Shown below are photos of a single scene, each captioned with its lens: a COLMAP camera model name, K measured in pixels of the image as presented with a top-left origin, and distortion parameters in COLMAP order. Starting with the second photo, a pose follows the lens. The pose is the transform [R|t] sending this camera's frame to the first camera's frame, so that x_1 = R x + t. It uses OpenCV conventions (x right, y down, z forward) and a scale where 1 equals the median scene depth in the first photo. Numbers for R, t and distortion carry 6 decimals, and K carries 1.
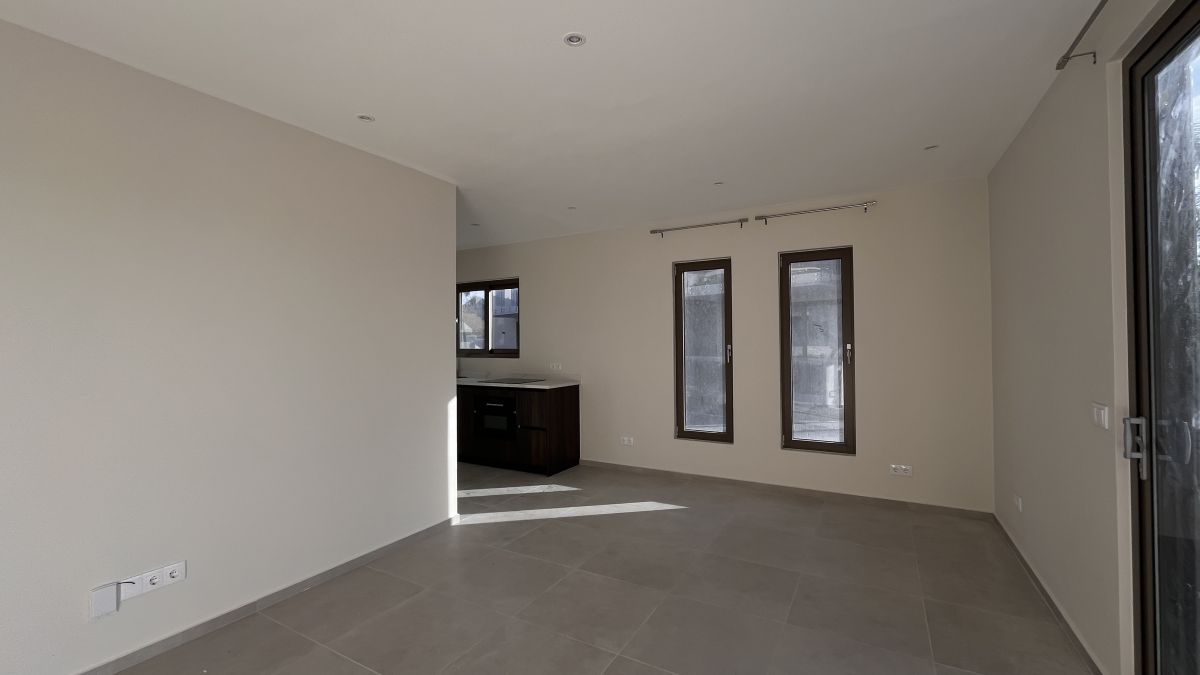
lens RADIAL K [[487.0, 0, 598.3], [0, 487.0, 333.4], [0, 0, 1]] dist [0.000776, 0.000051]
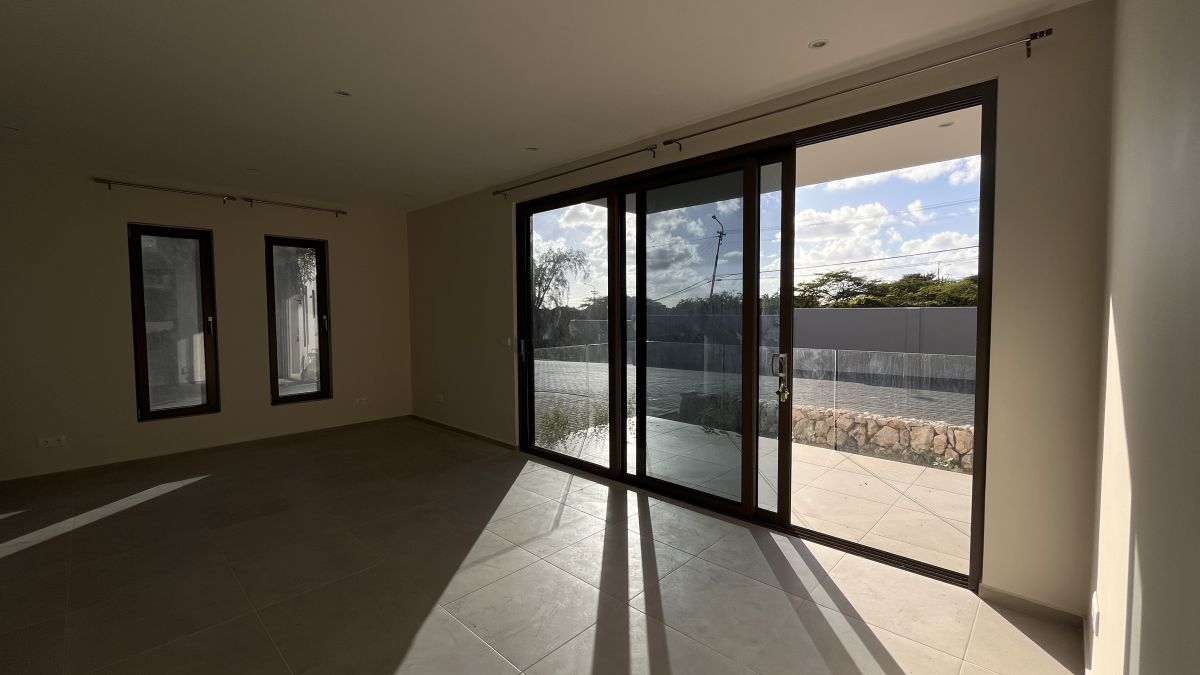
lens RADIAL K [[487.0, 0, 598.3], [0, 487.0, 333.4], [0, 0, 1]] dist [0.000776, 0.000051]
pose [[0.247853, -0.040105, 0.967967, -0.489037], [-0.013952, 0.998891, 0.044959, 0.001532], [-0.968697, -0.024648, 0.247018, -0.032322]]
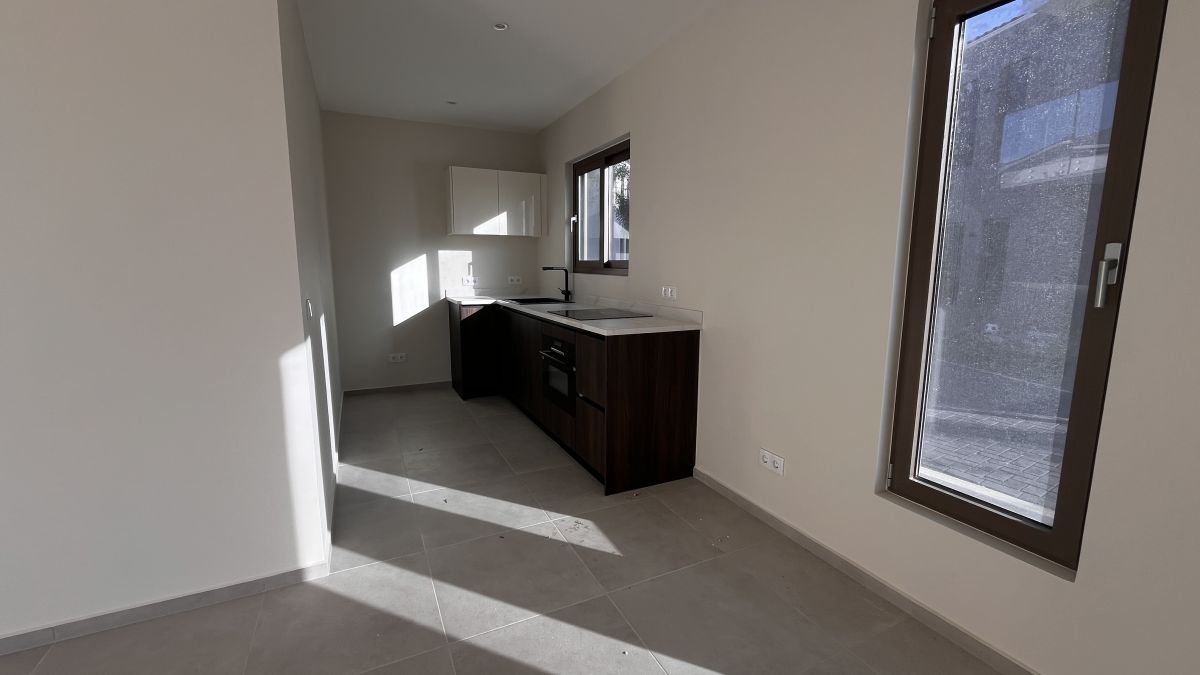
lens RADIAL K [[493.3, 0, 605.1], [0, 493.3, 329.8], [0, 0, 1]] dist [0.023984, 0.000070]
pose [[0.830567, 0.087572, -0.549990, 0.181408], [-0.003985, 0.988469, 0.151372, 0.028438], [0.556904, -0.123533, 0.821339, 0.564715]]
